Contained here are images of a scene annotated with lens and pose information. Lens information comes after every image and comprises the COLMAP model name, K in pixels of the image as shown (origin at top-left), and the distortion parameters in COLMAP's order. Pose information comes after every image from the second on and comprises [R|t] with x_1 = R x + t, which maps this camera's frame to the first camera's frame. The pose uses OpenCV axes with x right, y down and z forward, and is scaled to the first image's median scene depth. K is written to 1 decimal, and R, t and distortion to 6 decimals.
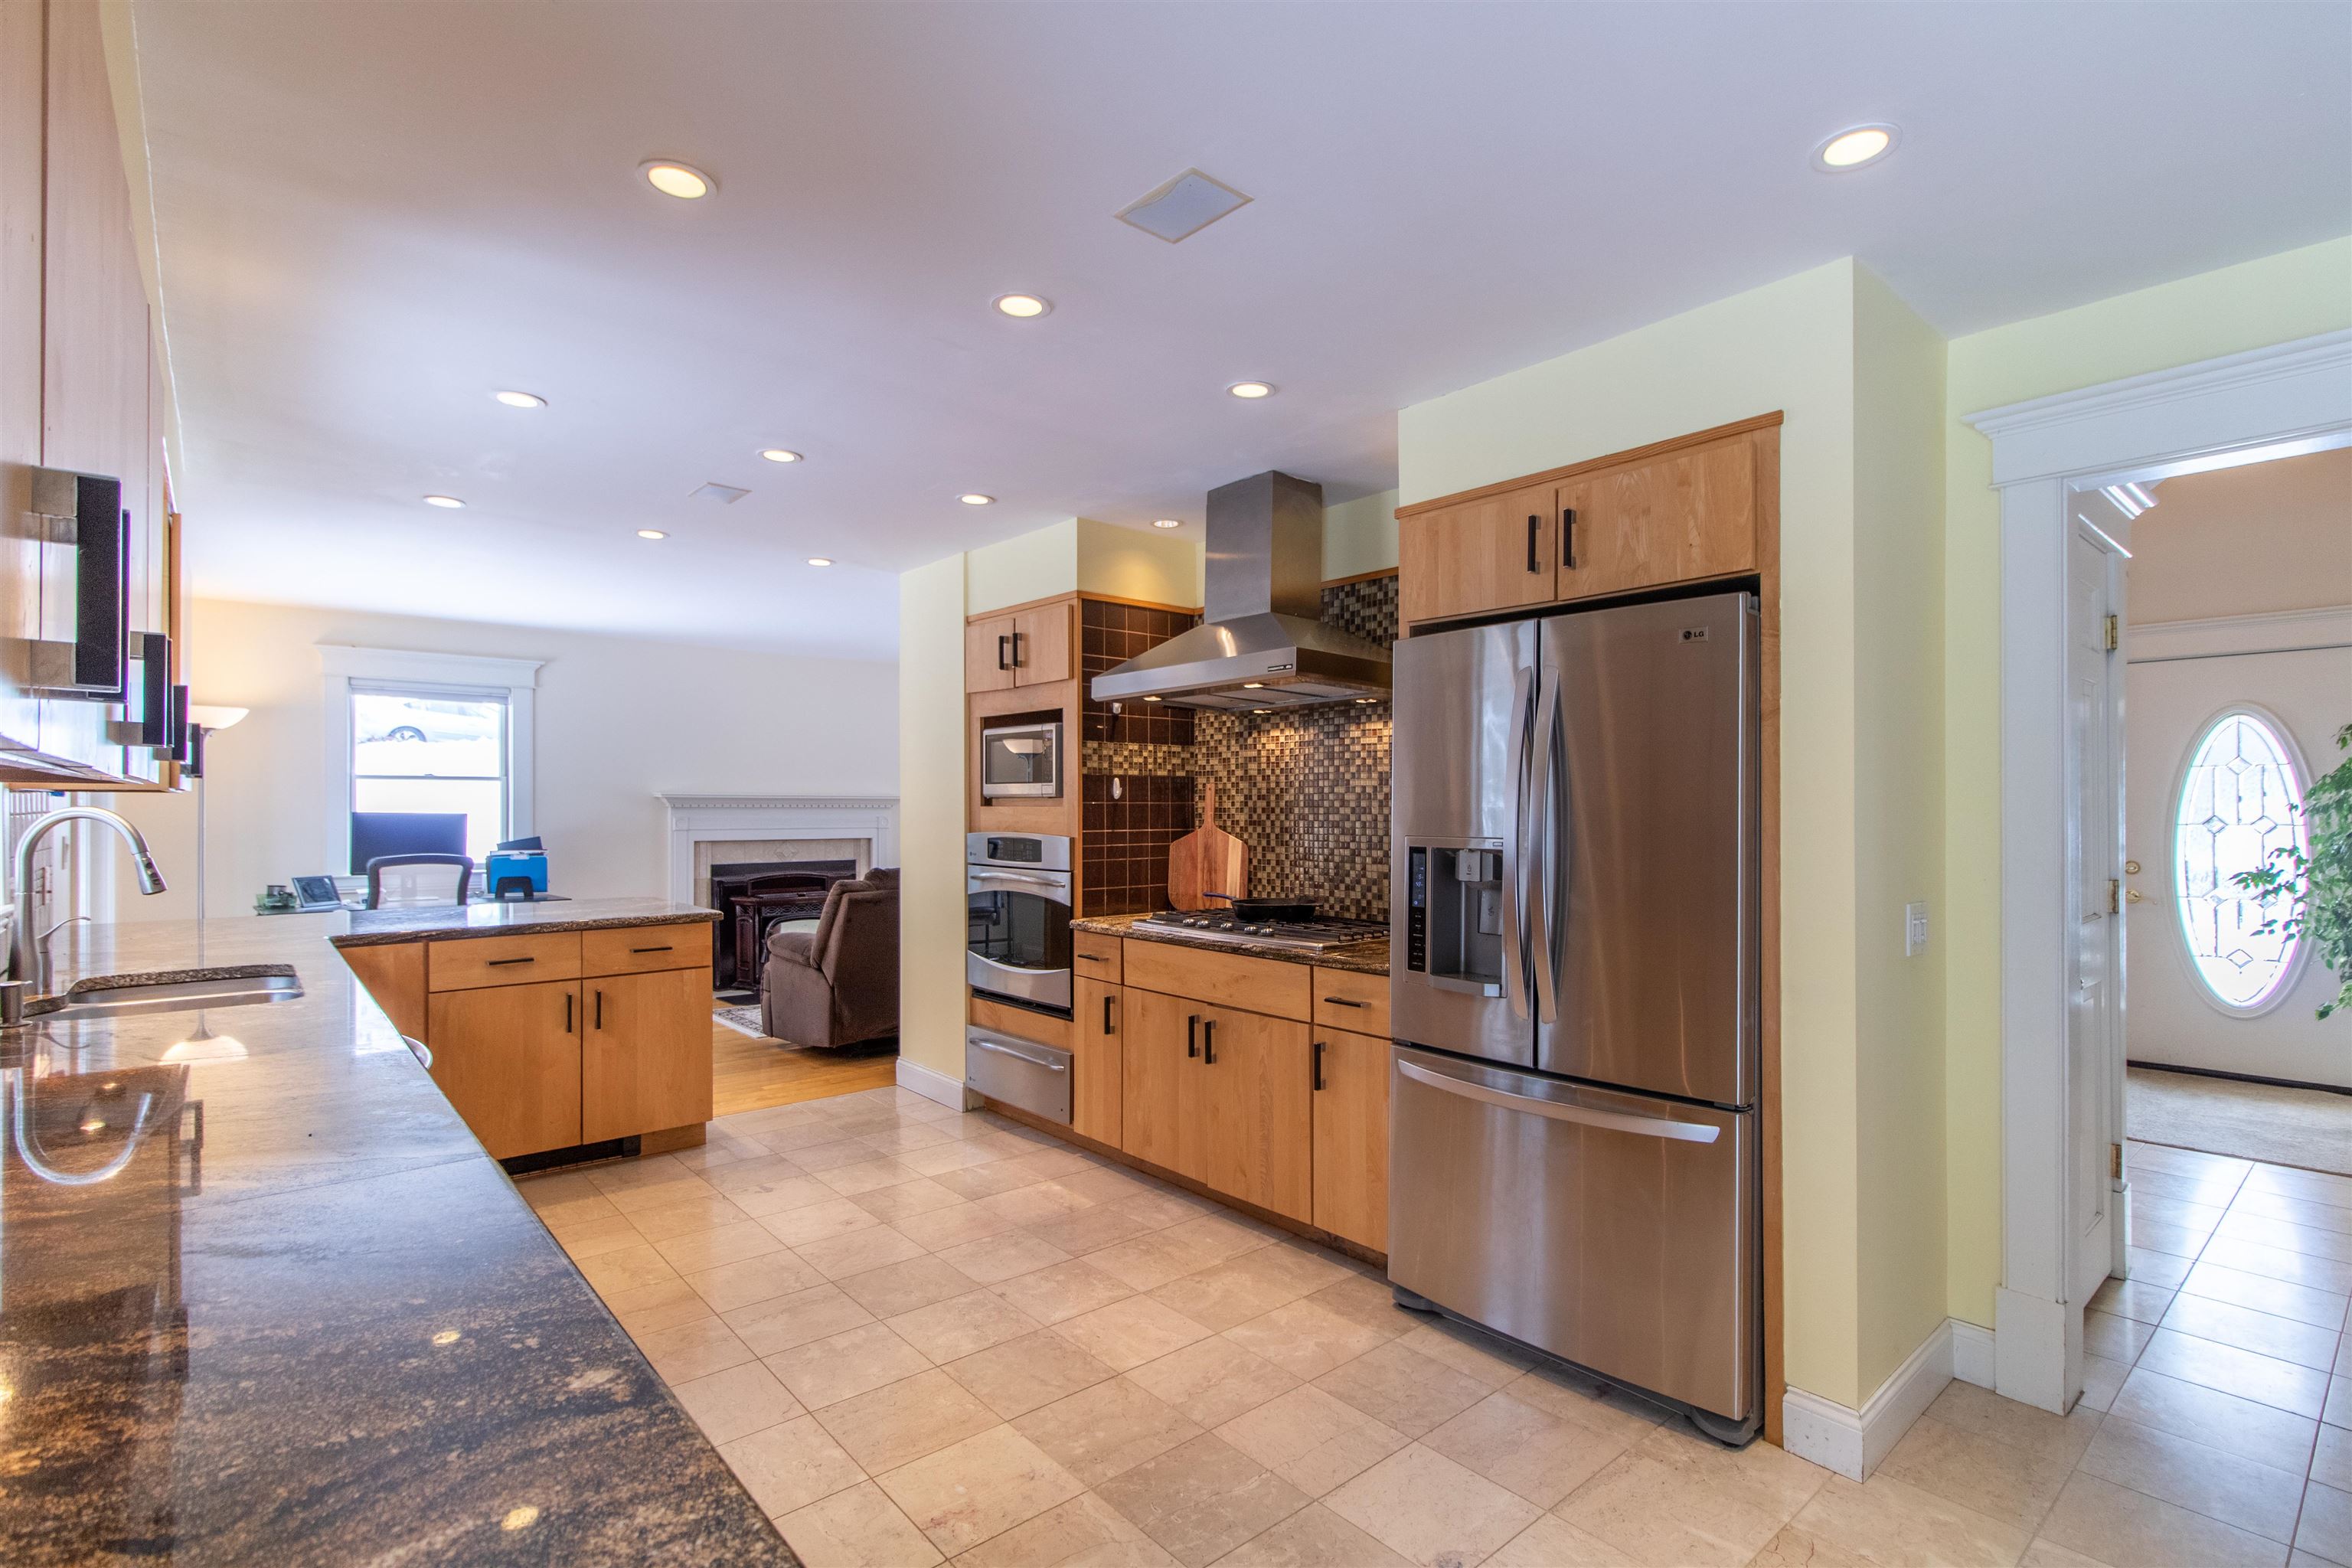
lens RADIAL K [[1101.8, 0, 1238.3], [0, 1101.8, 818.9], [0, 0, 1]] dist [-0.000081, 0.000659]
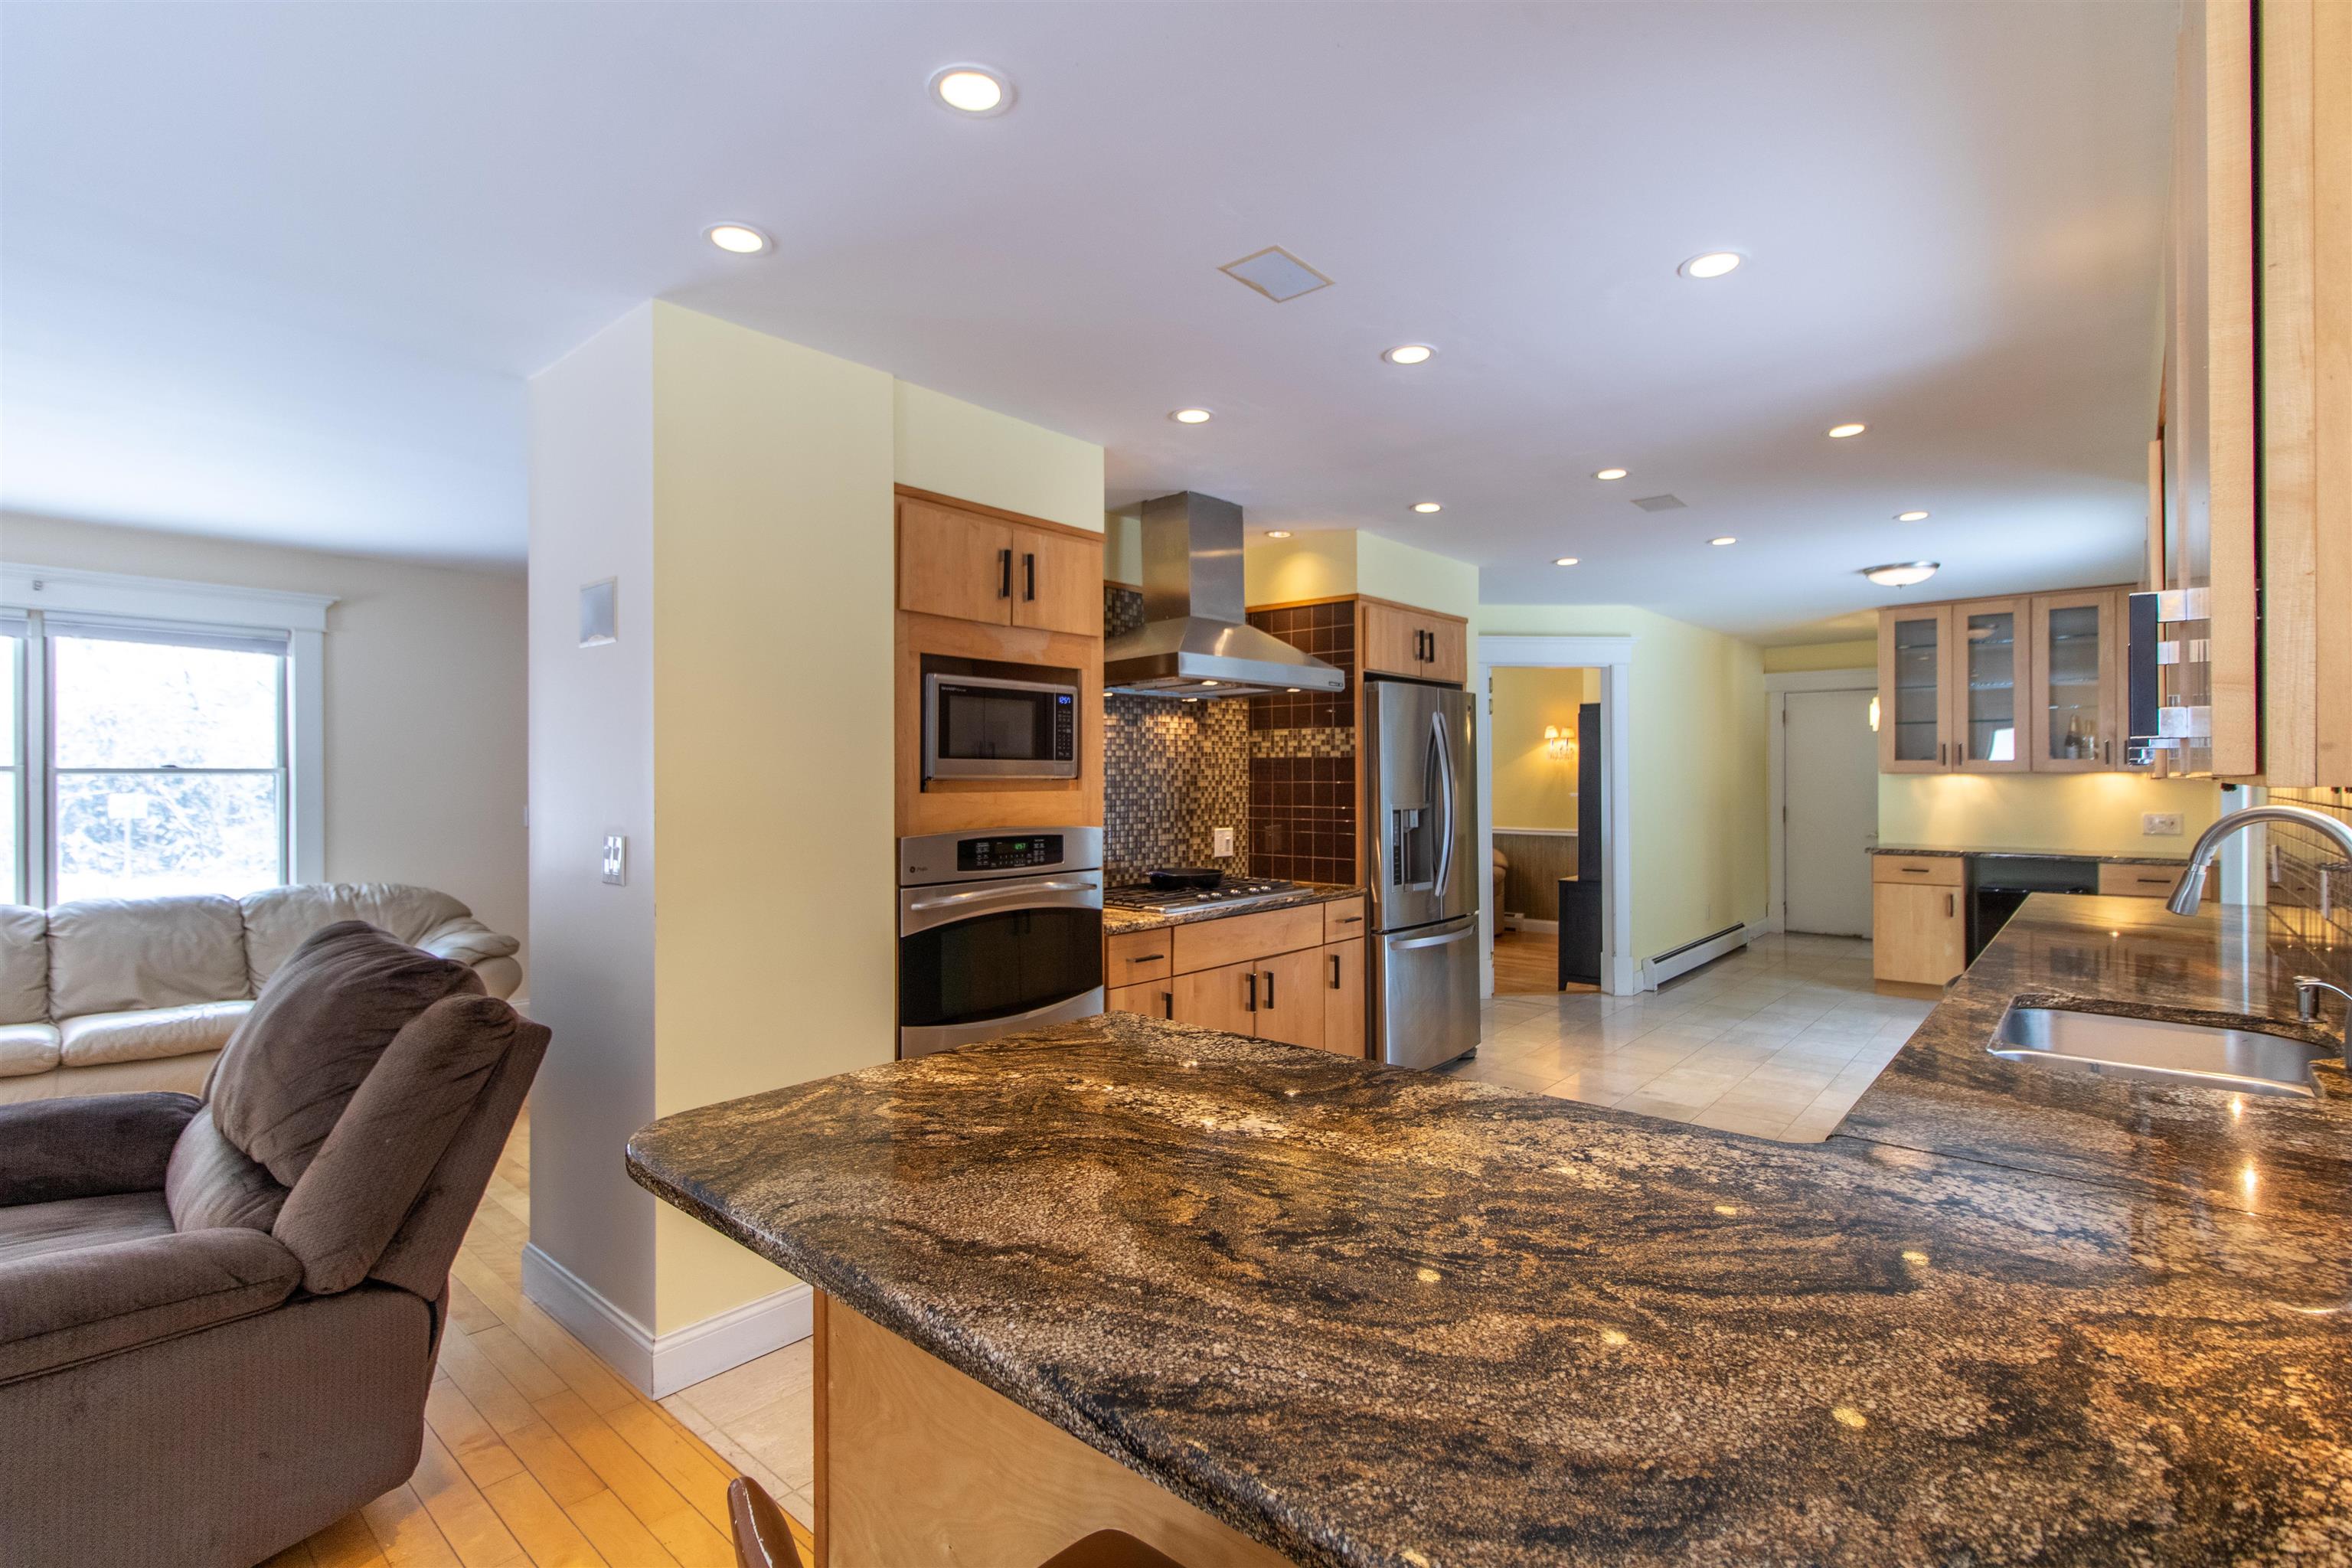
lens RADIAL K [[1101.8, 0, 1162.8], [0, 1101.8, 787.5], [0, 0, 1]] dist [-0.000081, 0.000659]
pose [[-0.093348, -0.014807, 0.995523, -1.059708], [0.012320, 0.999796, 0.016026, -0.028332], [-0.995557, 0.013761, -0.093147, 1.100632]]
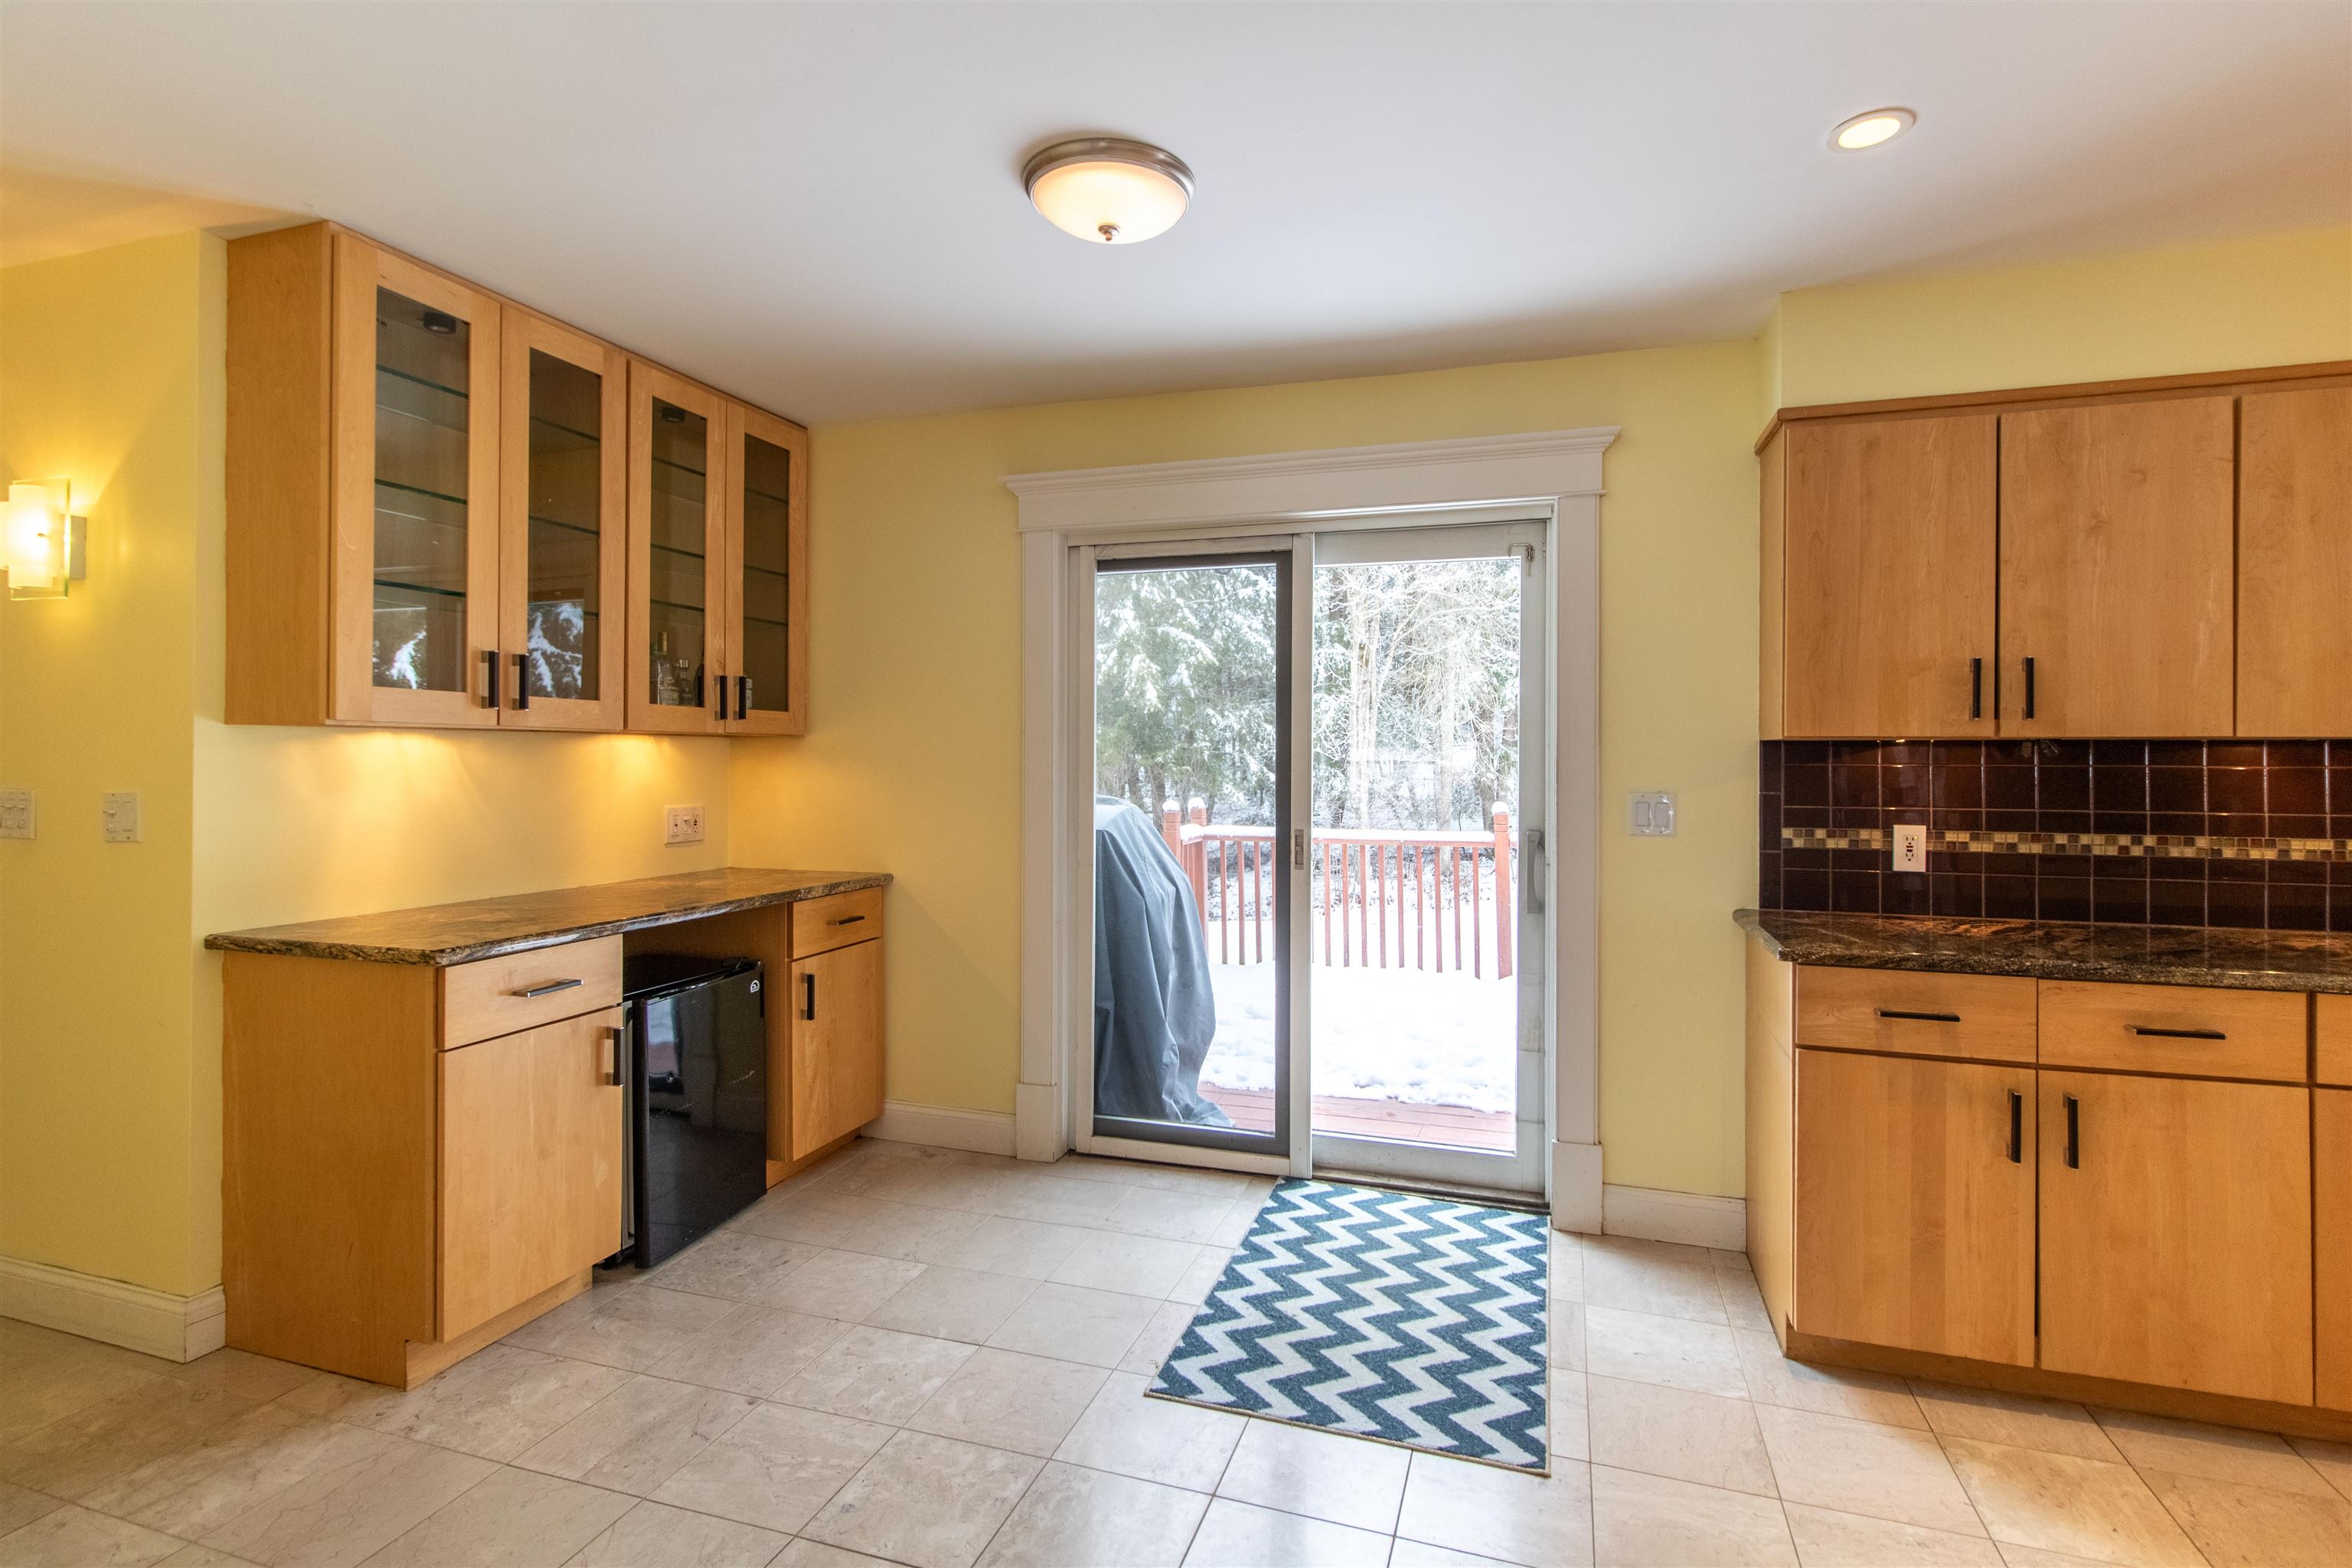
lens RADIAL K [[1101.8, 0, 1198.8], [0, 1101.8, 756.4], [0, 0, 1]] dist [-0.000081, 0.000659]
pose [[-0.873816, -0.005413, -0.486226, 0.498343], [-0.009993, 0.999927, 0.006827, 0.002080], [0.486154, 0.010824, -0.873806, 0.502912]]
